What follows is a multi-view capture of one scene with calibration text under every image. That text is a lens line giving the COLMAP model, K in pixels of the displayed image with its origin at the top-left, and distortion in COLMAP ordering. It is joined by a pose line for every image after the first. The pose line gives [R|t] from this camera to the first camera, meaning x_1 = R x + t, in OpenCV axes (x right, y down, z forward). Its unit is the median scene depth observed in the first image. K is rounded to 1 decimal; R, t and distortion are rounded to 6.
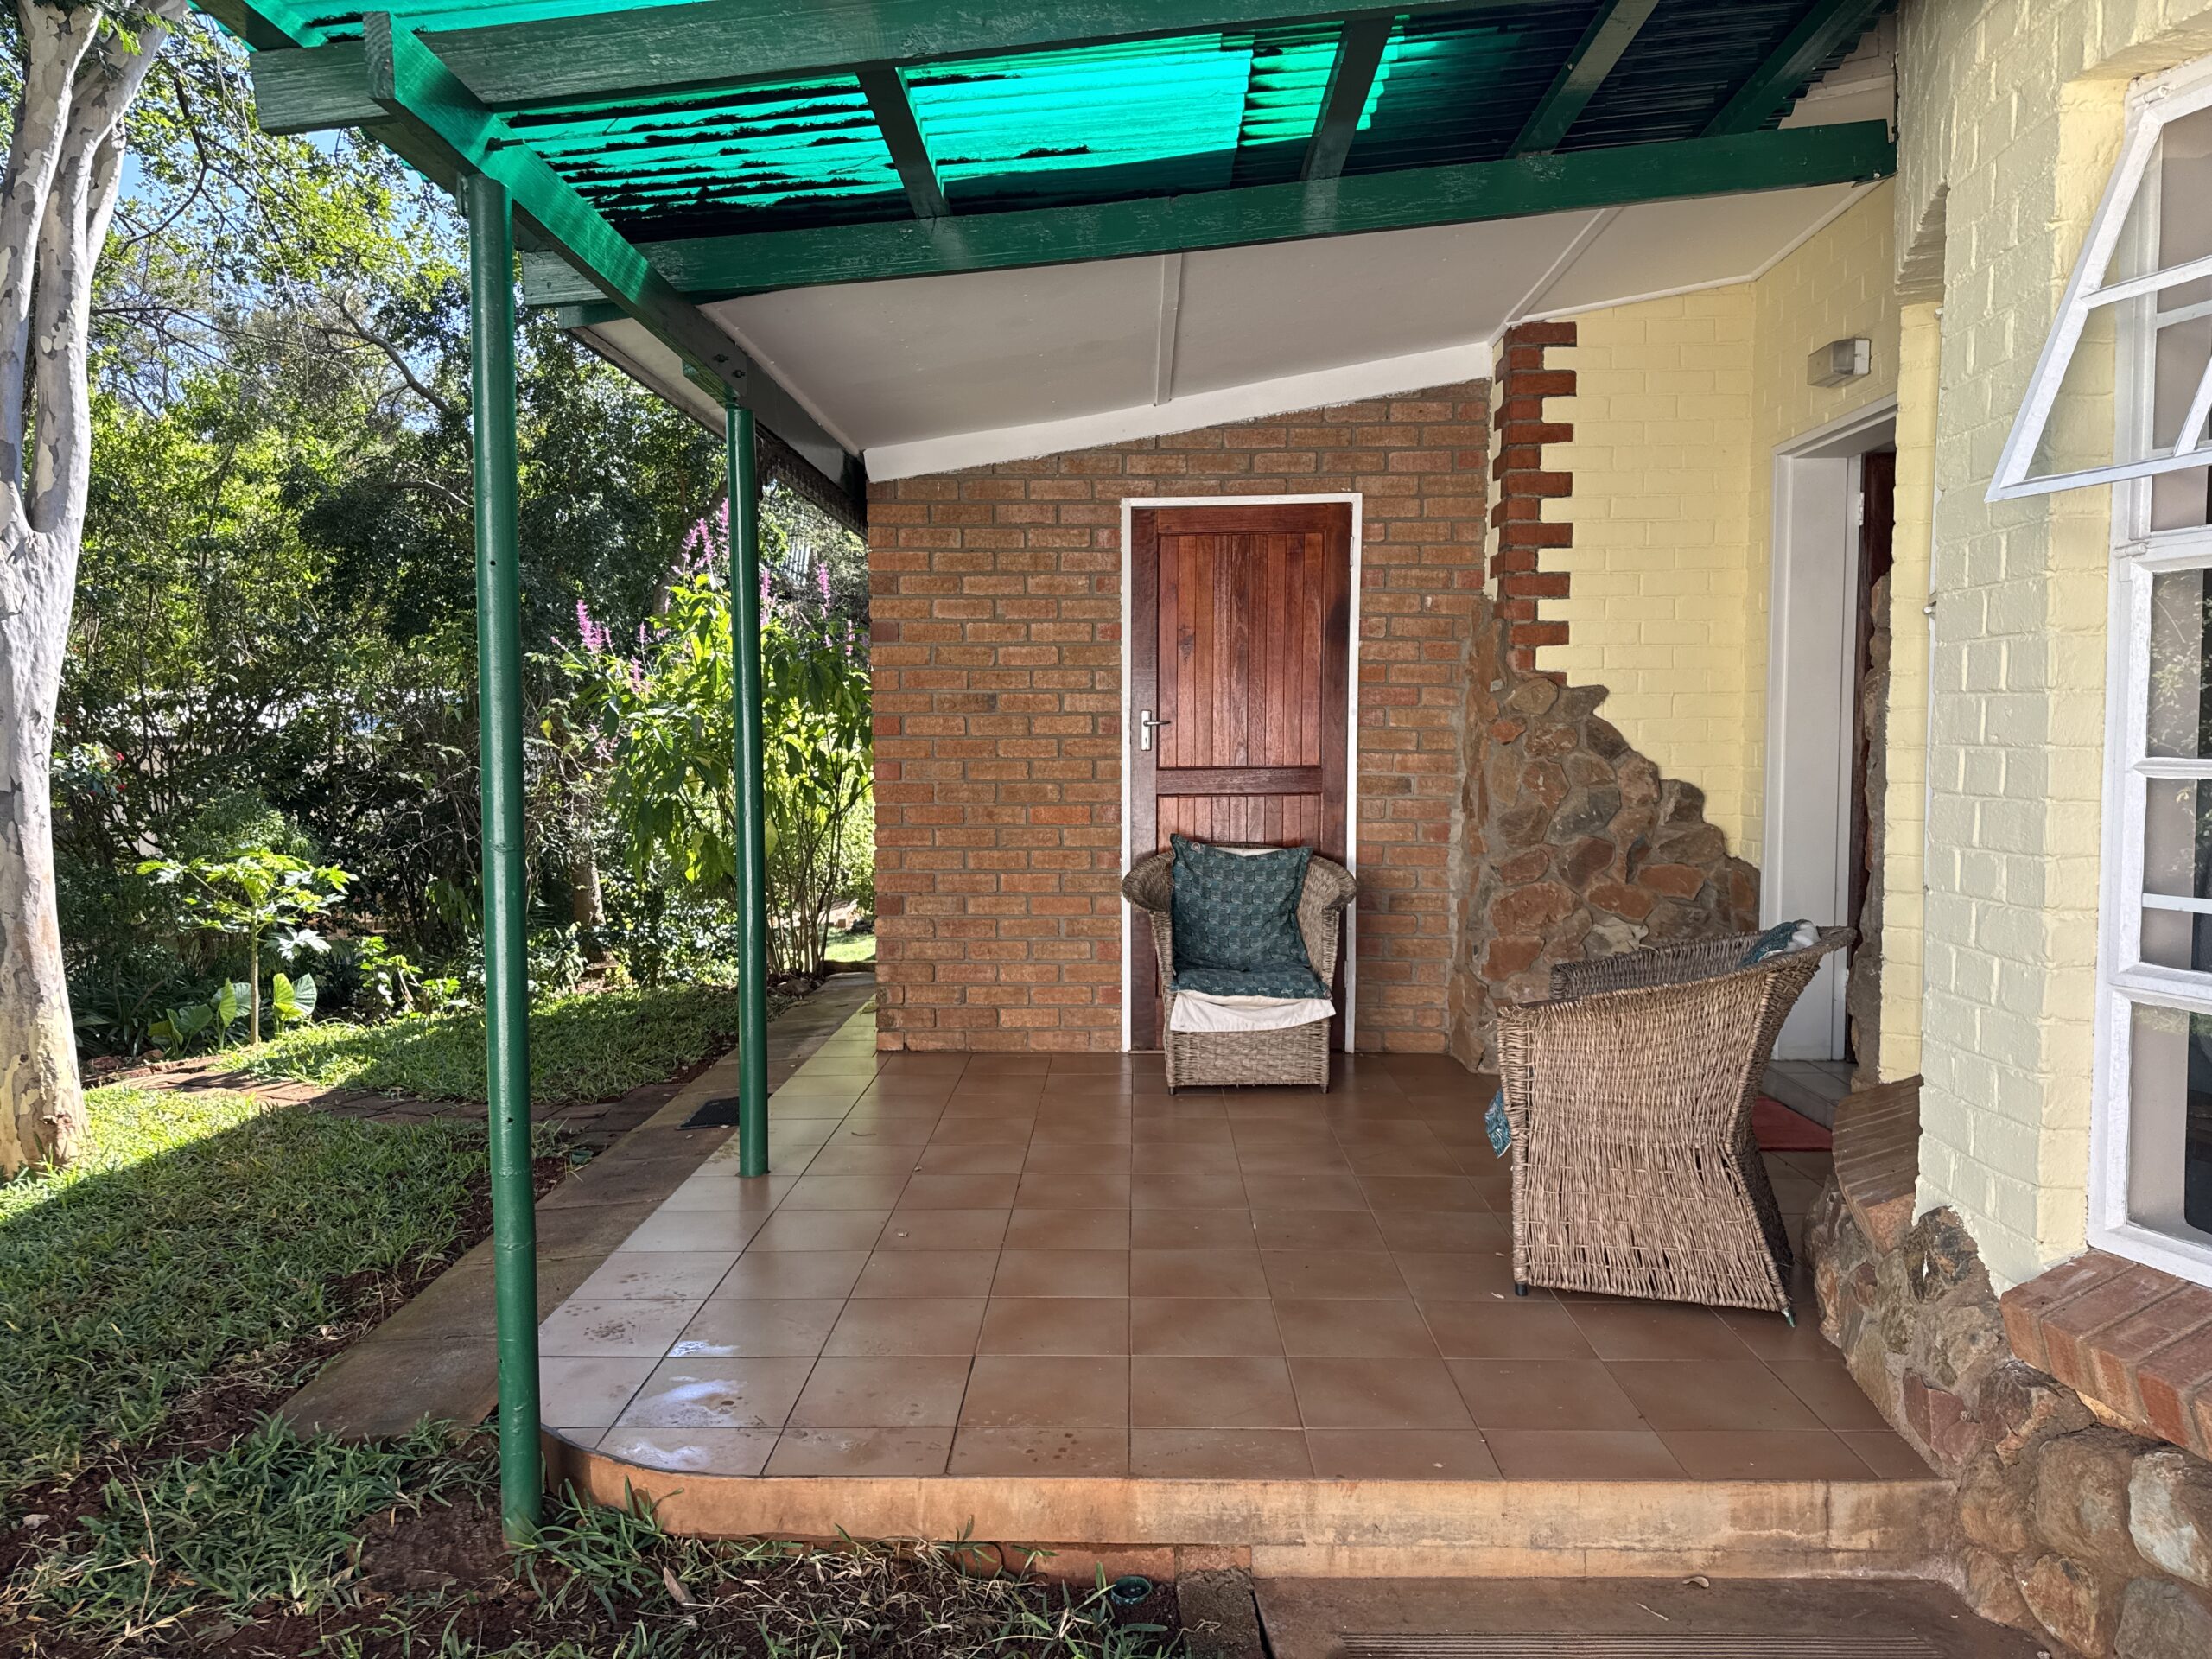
lens RADIAL K [[1531.3, 0, 1116.4], [0, 1531.3, 827.8], [0, 0, 1]] dist [0.125976, -0.180785]
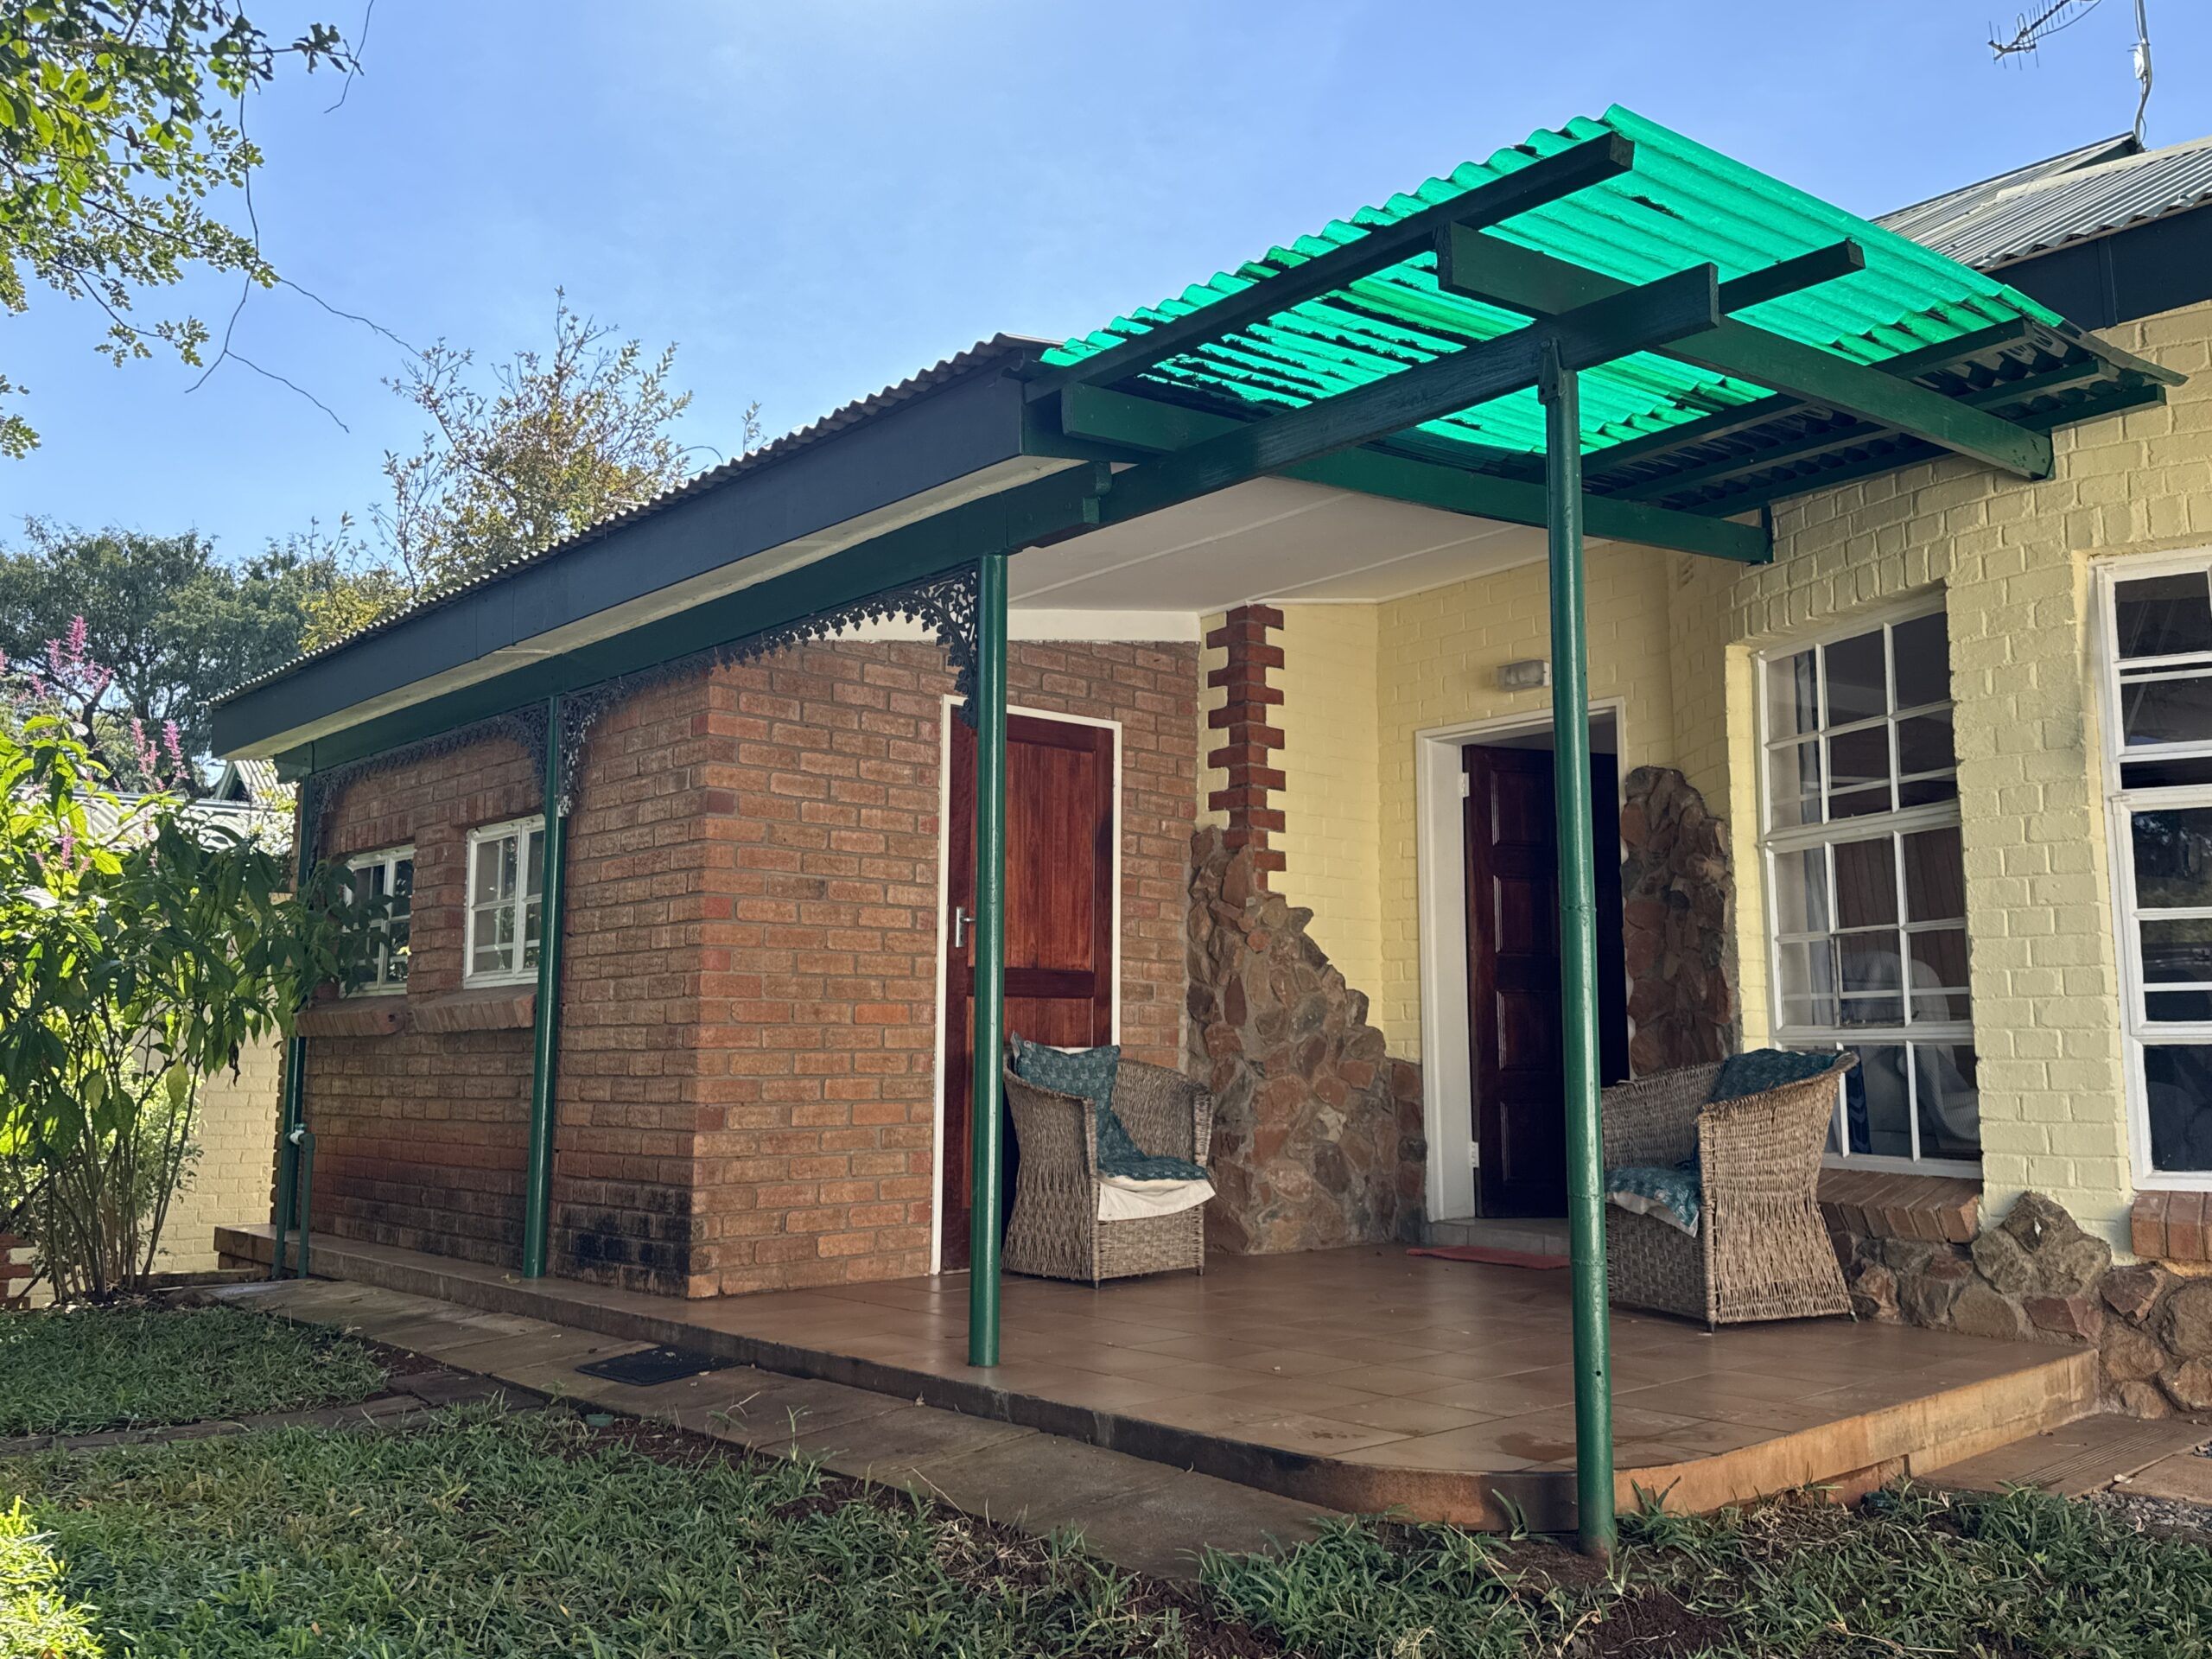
lens RADIAL K [[1797.5, 0, 1108.1], [0, 1797.5, 794.3], [0, 0, 1]] dist [0.060569, -0.010520]
pose [[0.715080, 0.106165, 0.690934, -0.723822], [0.040418, 0.980468, -0.192483, 0.078592], [-0.697873, 0.165566, 0.696822, 0.124783]]
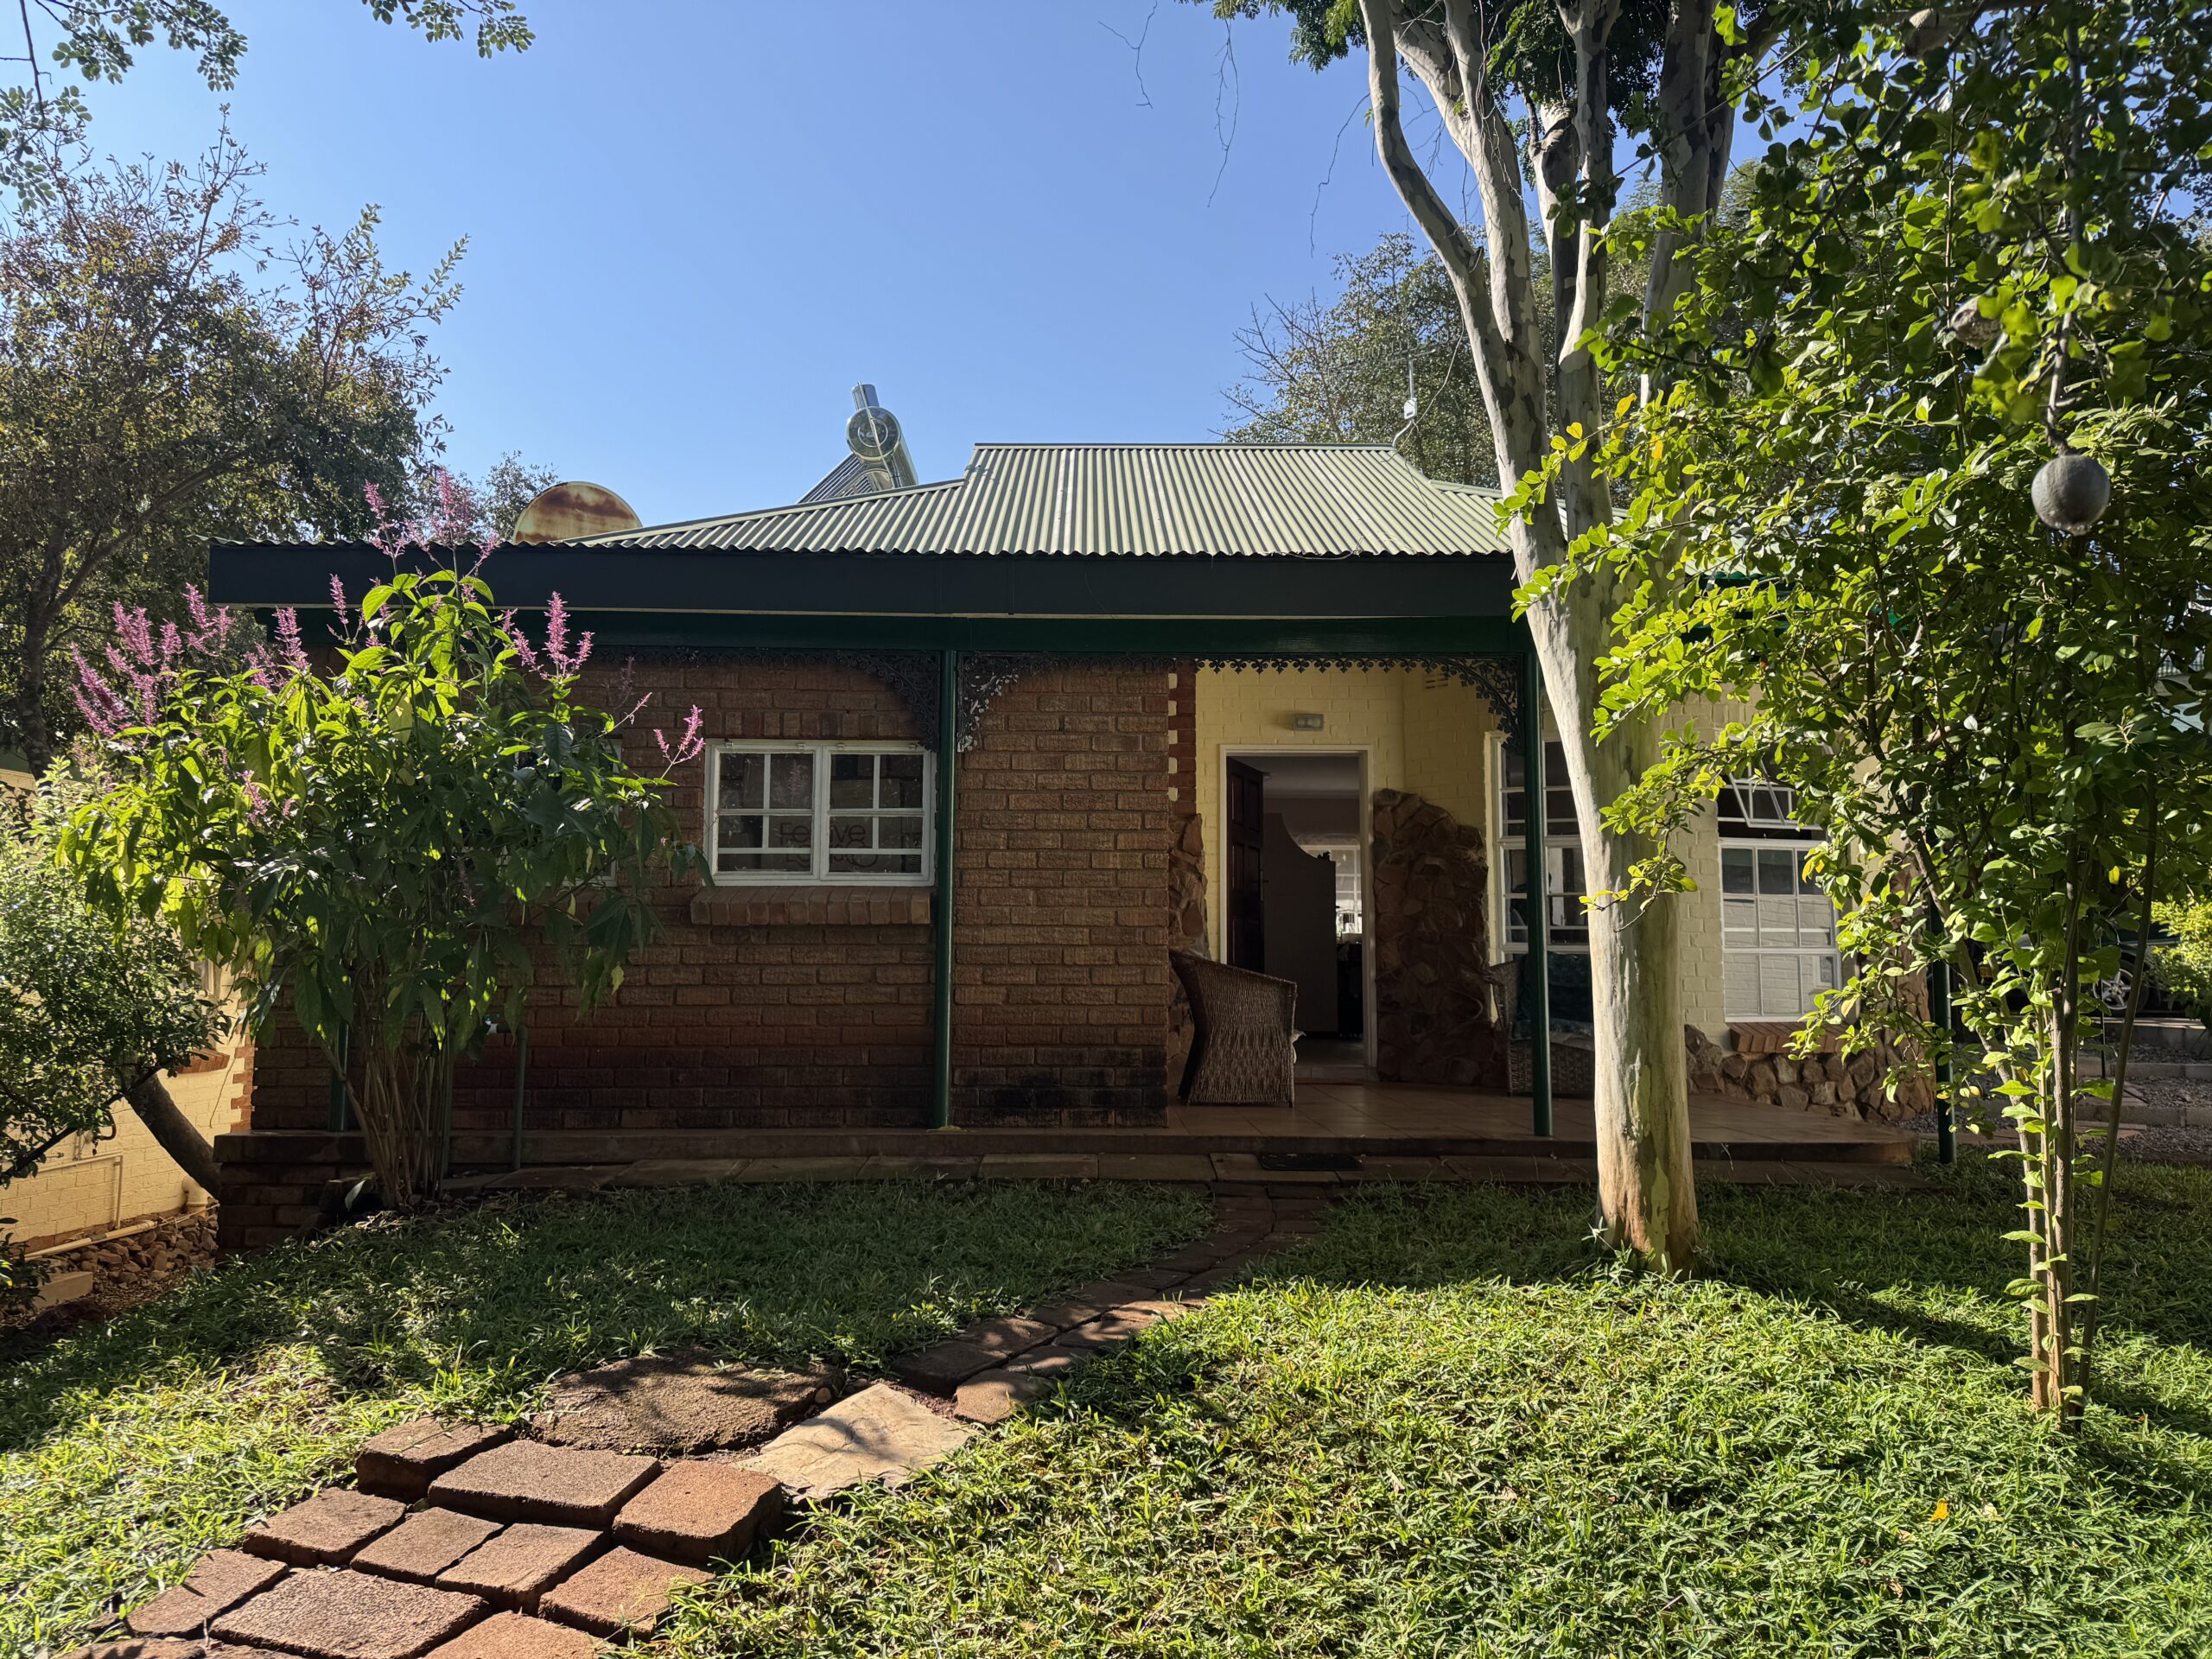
lens RADIAL K [[1563.3, 0, 1096.6], [0, 1563.3, 827.6], [0, 0, 1]] dist [0.032880, -0.043333]
pose [[-0.031625, 0.100613, 0.994423, -1.355814], [0.058067, 0.993425, -0.098665, 0.040535], [-0.997812, 0.054623, -0.037259, 1.090871]]
